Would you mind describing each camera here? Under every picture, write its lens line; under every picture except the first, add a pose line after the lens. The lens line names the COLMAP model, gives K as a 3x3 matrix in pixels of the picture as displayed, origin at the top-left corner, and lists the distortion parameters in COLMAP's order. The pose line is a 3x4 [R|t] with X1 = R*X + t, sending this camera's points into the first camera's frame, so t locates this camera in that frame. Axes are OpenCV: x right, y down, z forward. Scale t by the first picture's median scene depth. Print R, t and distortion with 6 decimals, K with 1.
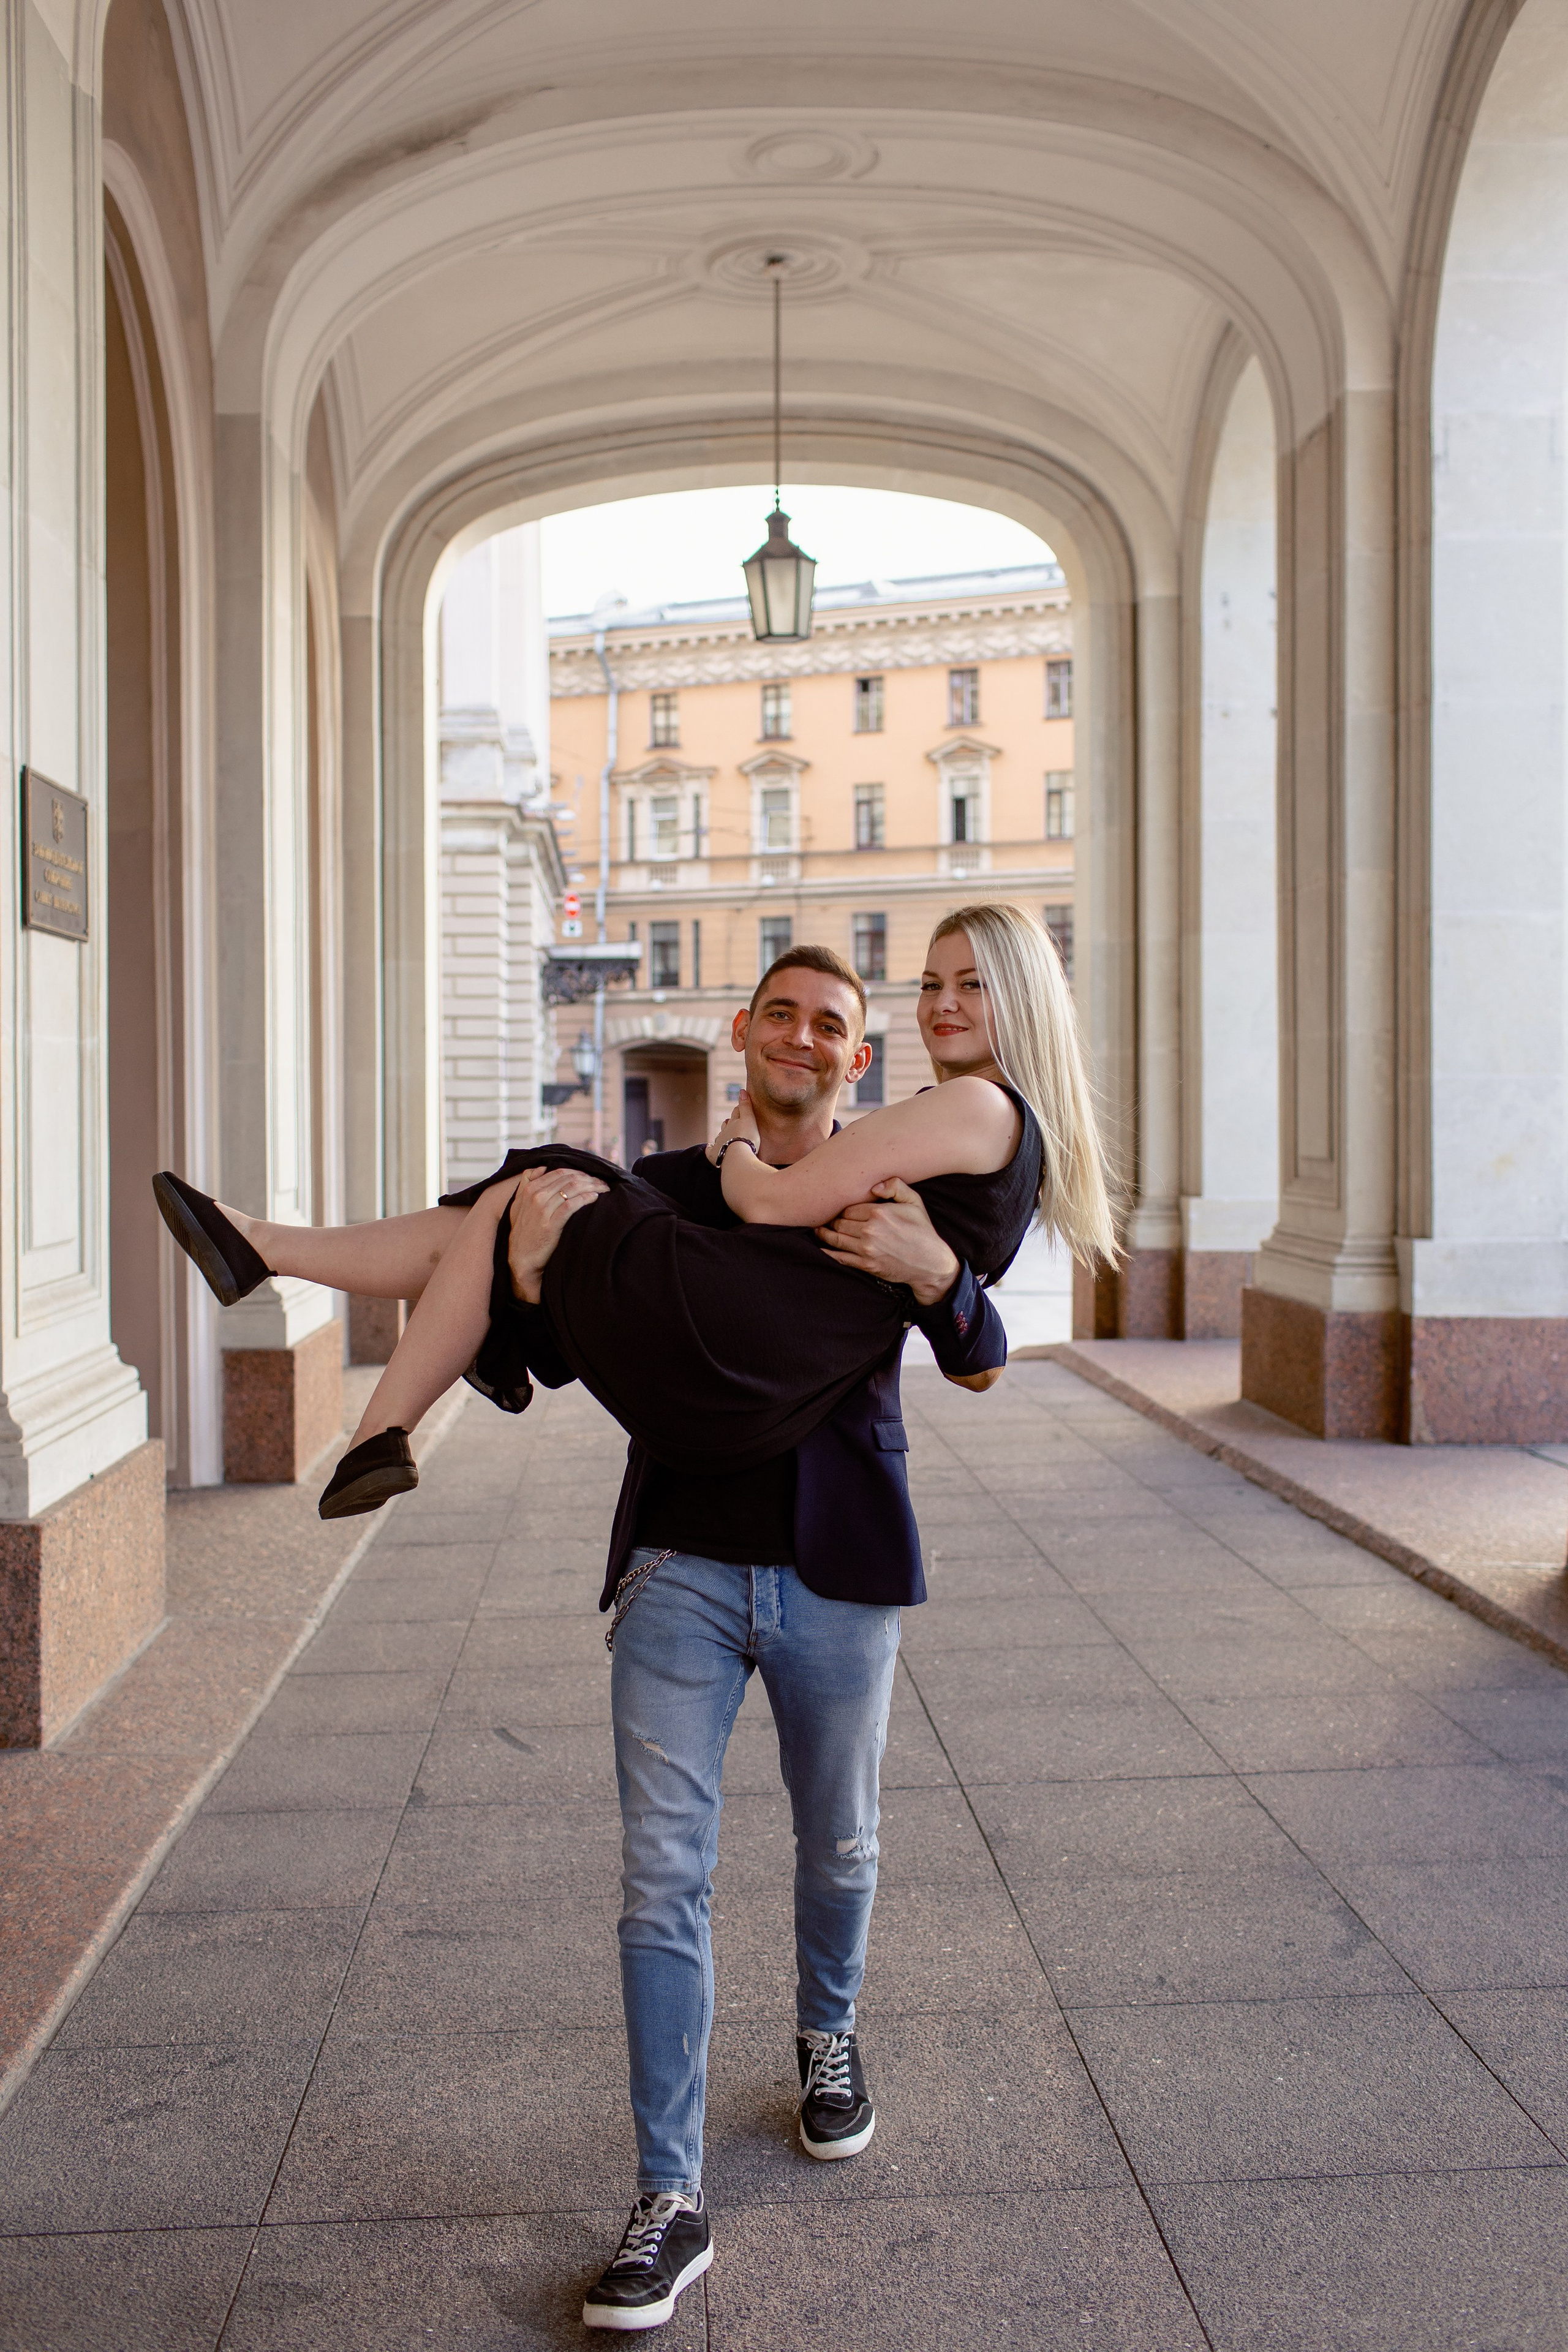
lens RADIAL K [[2368.3, 0, 750.3], [0, 2368.3, 1184.0], [0, 0, 1]] dist [0.001068, -0.013221]
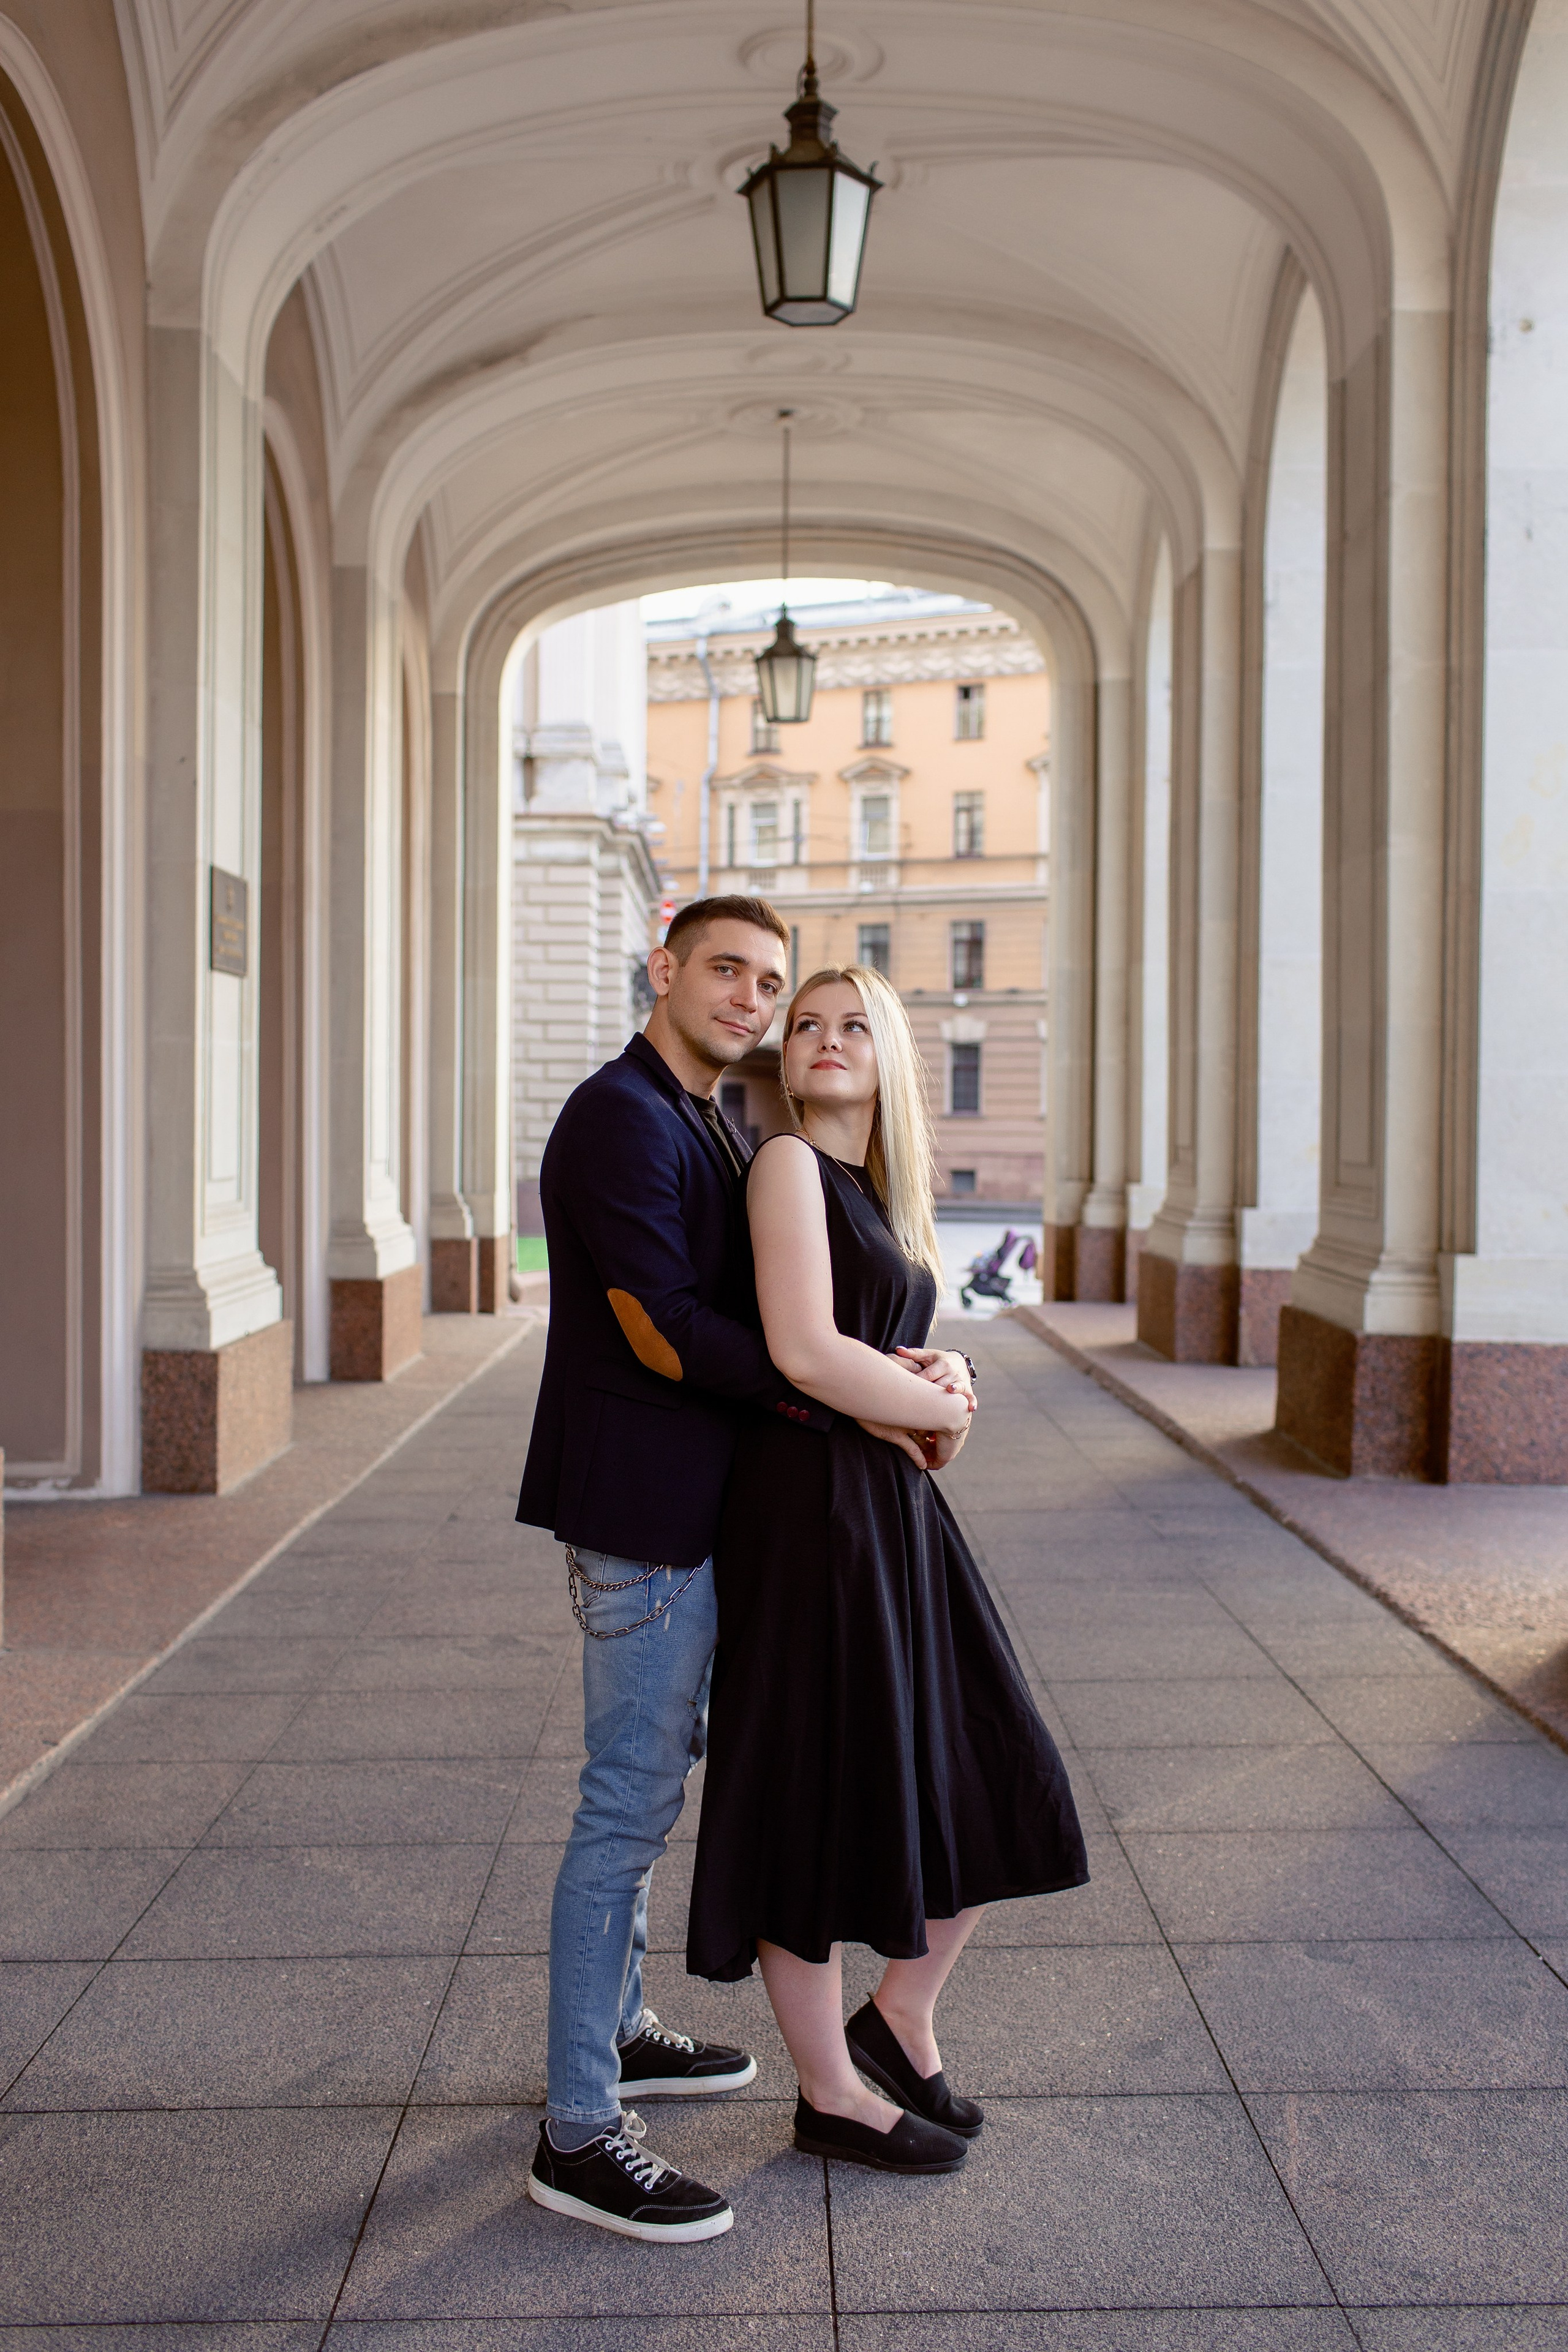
lens RADIAL K [[2294.0, 0, 741.2], [0, 2294.0, 1191.5], [0, 0, 1]] dist [-0.000177, -0.005589]
pose [[0.999167, 0.014105, -0.038302, 0.049527], [-0.014016, 0.999898, 0.002606, 0.013750], [0.038334, -0.002067, 0.999263, -0.243244]]
